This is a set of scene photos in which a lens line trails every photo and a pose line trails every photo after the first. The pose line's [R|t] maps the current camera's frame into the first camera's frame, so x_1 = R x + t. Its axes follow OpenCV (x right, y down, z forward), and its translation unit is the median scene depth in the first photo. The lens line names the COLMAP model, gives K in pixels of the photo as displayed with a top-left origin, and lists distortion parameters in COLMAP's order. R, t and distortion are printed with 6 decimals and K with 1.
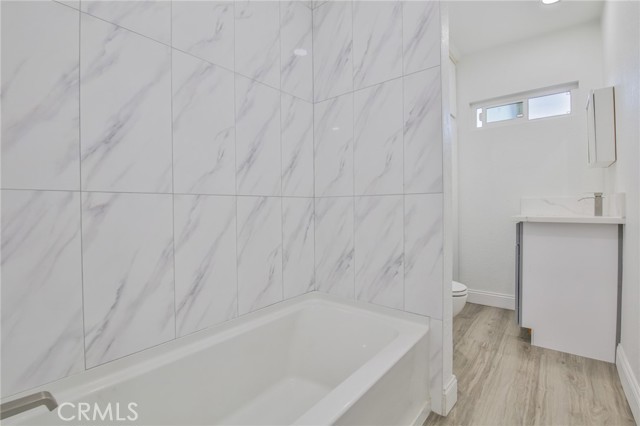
lens RADIAL K [[292.1, 0, 314.6], [0, 292.1, 208.7], [0, 0, 1]] dist [-0.014051, -0.003007]
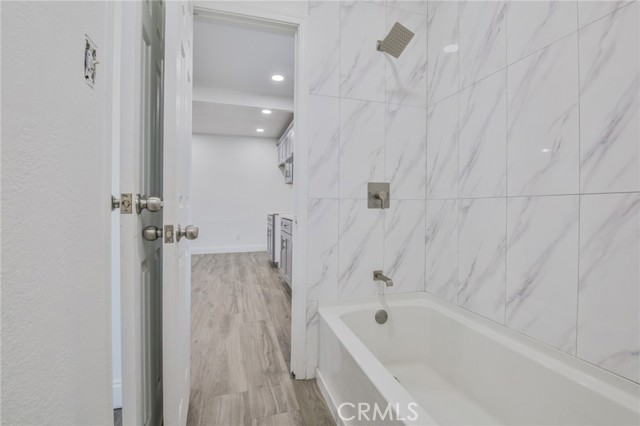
lens RADIAL K [[292.1, 0, 318.0], [0, 292.1, 211.8], [0, 0, 1]] dist [-0.014051, -0.003007]
pose [[-0.561067, 0.016520, -0.827605, 0.796159], [-0.008872, 0.999623, 0.025969, -0.015691], [0.827723, 0.021913, -0.560709, 0.958328]]
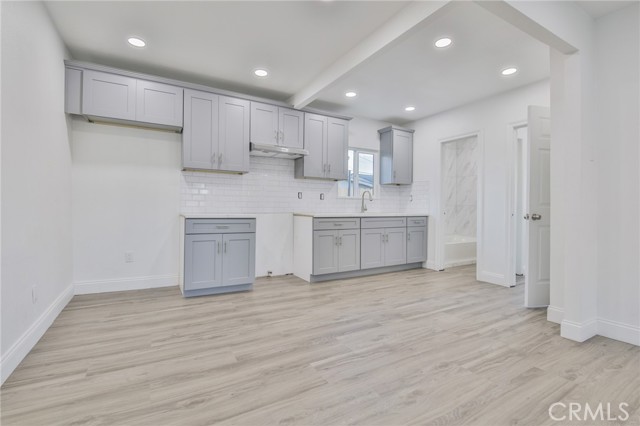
lens RADIAL K [[292.1, 0, 318.1], [0, 292.1, 208.3], [0, 0, 1]] dist [-0.014051, -0.003007]
pose [[0.938799, 0.018245, -0.343983, -0.388265], [-0.018181, 0.999829, 0.003412, 0.008625], [0.343986, 0.003051, 0.938970, -3.043573]]
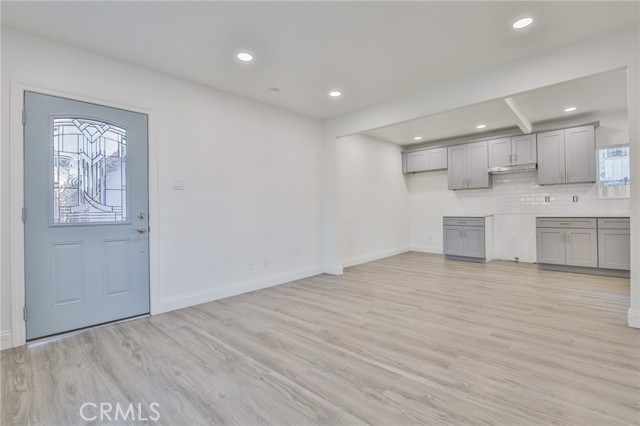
lens RADIAL K [[292.1, 0, 321.1], [0, 292.1, 211.9], [0, 0, 1]] dist [-0.014051, -0.003007]
pose [[-0.059183, 0.008096, -0.998214, 1.875345], [0.011259, 0.999909, 0.007442, -0.011629], [0.998184, -0.010798, -0.059269, -2.879807]]
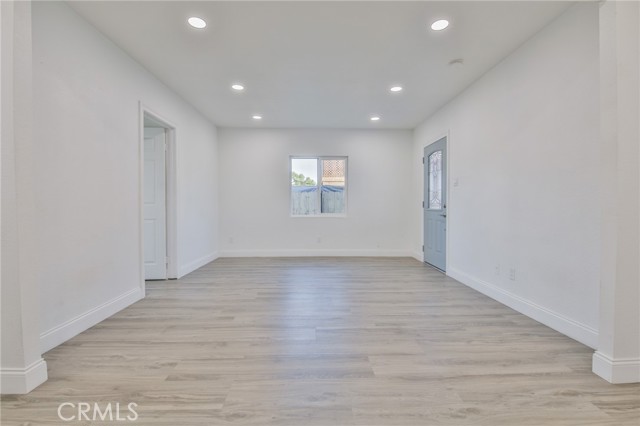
lens RADIAL K [[292.1, 0, 323.3], [0, 292.1, 210.4], [0, 0, 1]] dist [-0.014051, -0.003007]
pose [[-0.672480, -0.003153, 0.740109, -1.109263], [0.010511, 0.999849, 0.013809, 0.002182], [-0.740041, 0.017066, -0.672345, -1.431447]]
